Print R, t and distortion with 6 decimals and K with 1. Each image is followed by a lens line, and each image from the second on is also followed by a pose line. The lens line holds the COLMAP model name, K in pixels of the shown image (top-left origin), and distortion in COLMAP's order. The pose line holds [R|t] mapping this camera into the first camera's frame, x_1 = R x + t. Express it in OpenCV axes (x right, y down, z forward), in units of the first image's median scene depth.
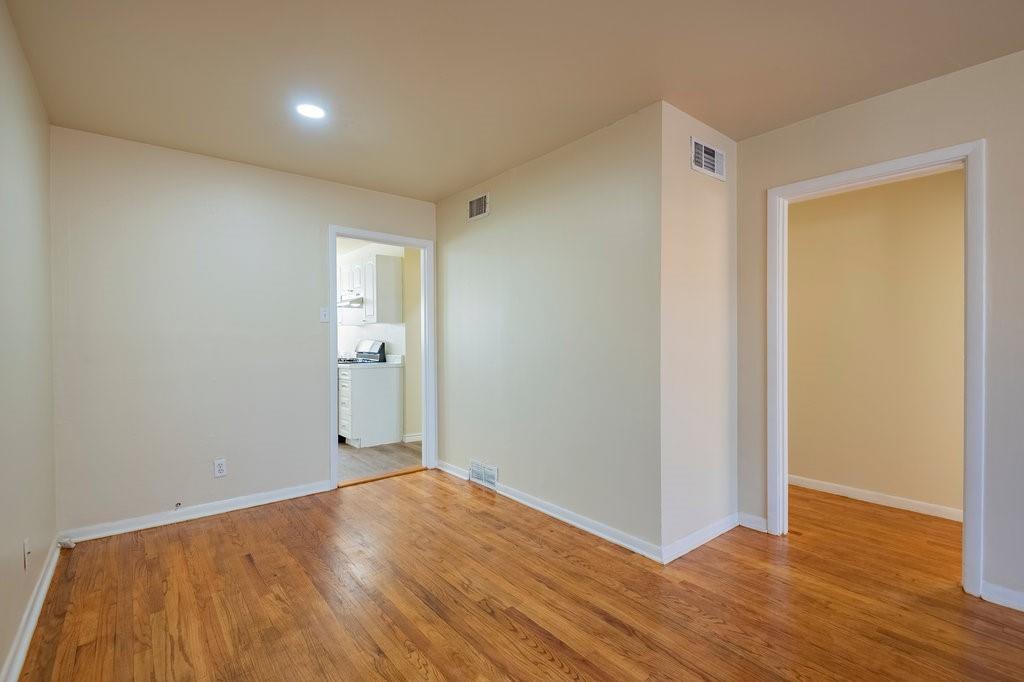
lens RADIAL K [[469.3, 0, 513.7], [0, 469.3, 337.3], [0, 0, 1]] dist [0.005383, -0.004658]
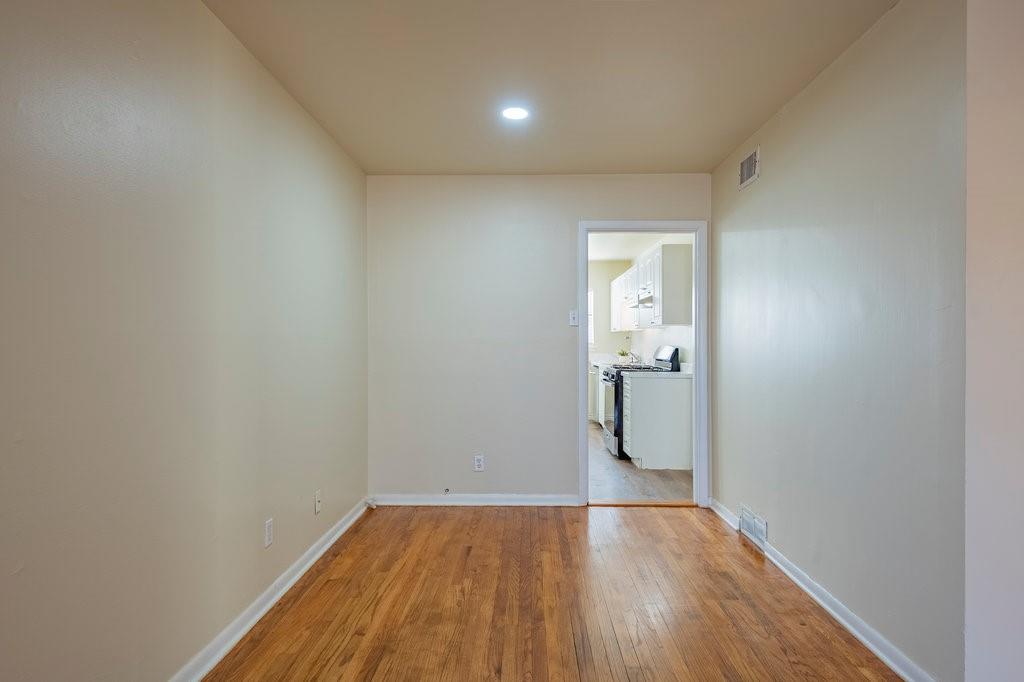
lens RADIAL K [[559.6, 0, 510.6], [0, 559.6, 338.6], [0, 0, 1]] dist [0.042298, -0.005265]
pose [[0.761532, -0.000418, -0.648127, 0.294246], [-0.003464, 0.999983, -0.004714, -0.000262], [0.648117, 0.005835, 0.761518, 0.082860]]
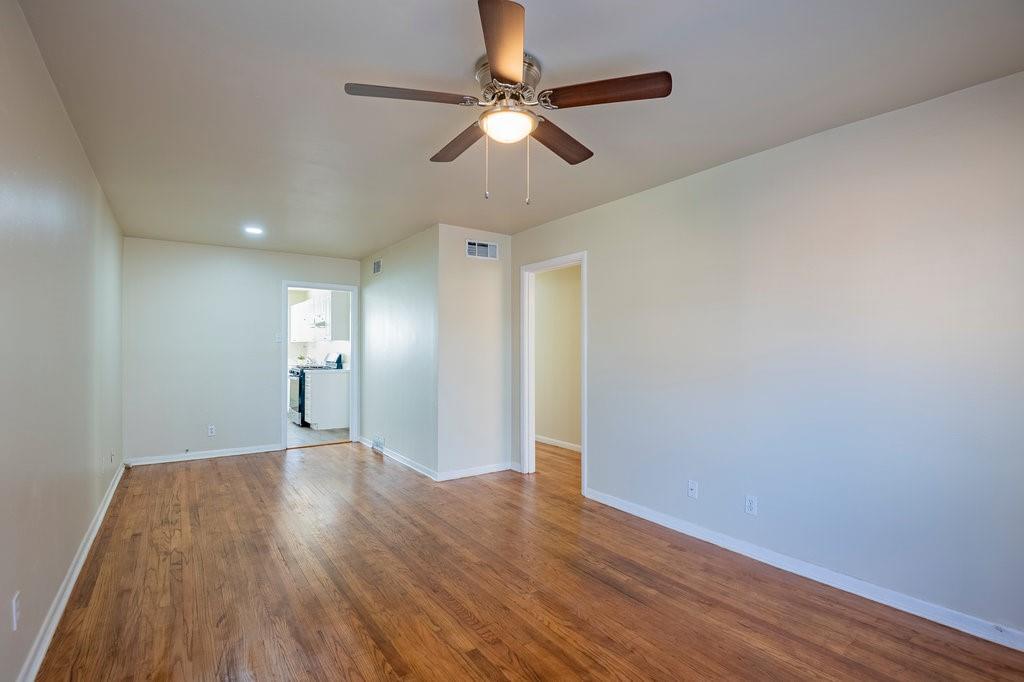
lens RADIAL K [[469.3, 0, 503.9], [0, 469.3, 342.9], [0, 0, 1]] dist [0.005383, -0.004658]
pose [[0.997050, 0.003695, -0.076670, 0.608498], [-0.004241, 0.999967, -0.006964, -0.030238], [0.076642, 0.007269, 0.997032, -0.665209]]
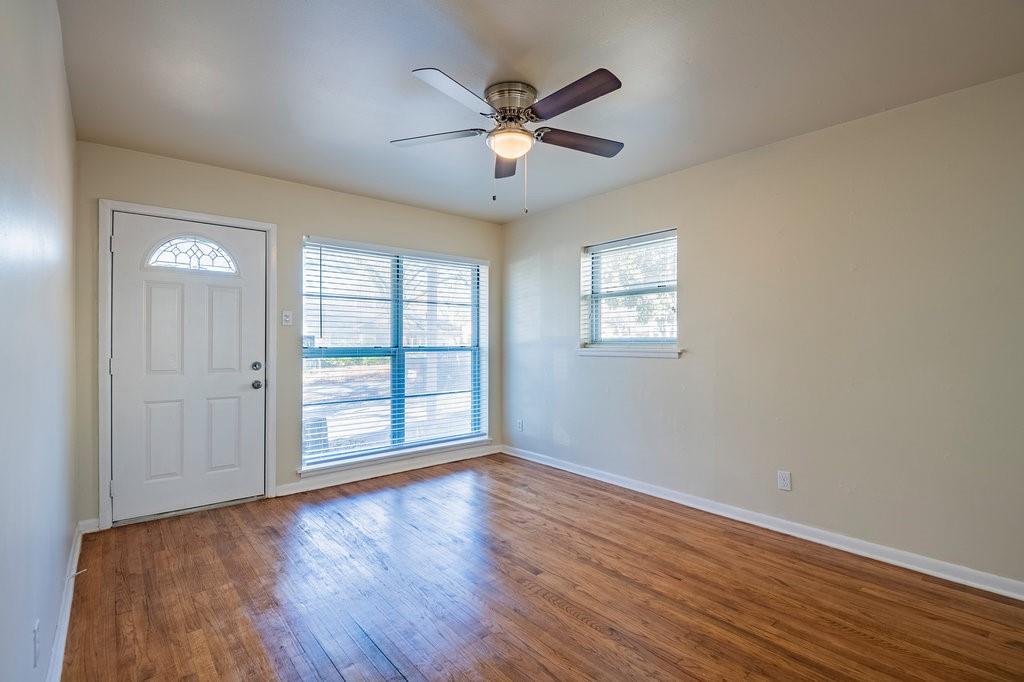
lens RADIAL K [[469.3, 0, 509.5], [0, 469.3, 343.3], [0, 0, 1]] dist [0.005383, -0.004658]
pose [[-0.999863, 0.000794, -0.016507, 0.579228], [0.000712, 0.999987, 0.005009, -0.003782], [0.016511, 0.004997, -0.999851, 0.842458]]
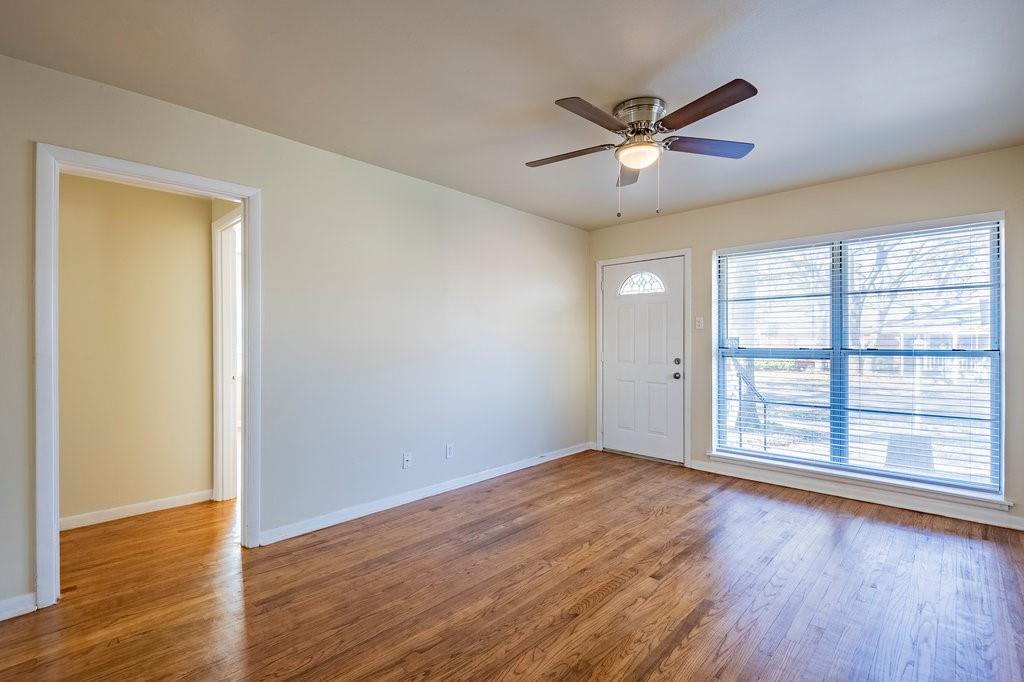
lens RADIAL K [[469.3, 0, 508.7], [0, 469.3, 340.6], [0, 0, 1]] dist [0.005383, -0.004658]
pose [[-0.116078, 0.005771, 0.993223, -0.273860], [-0.000554, 0.999983, -0.005875, 0.000886], [-0.993240, -0.001232, -0.116072, 0.356453]]
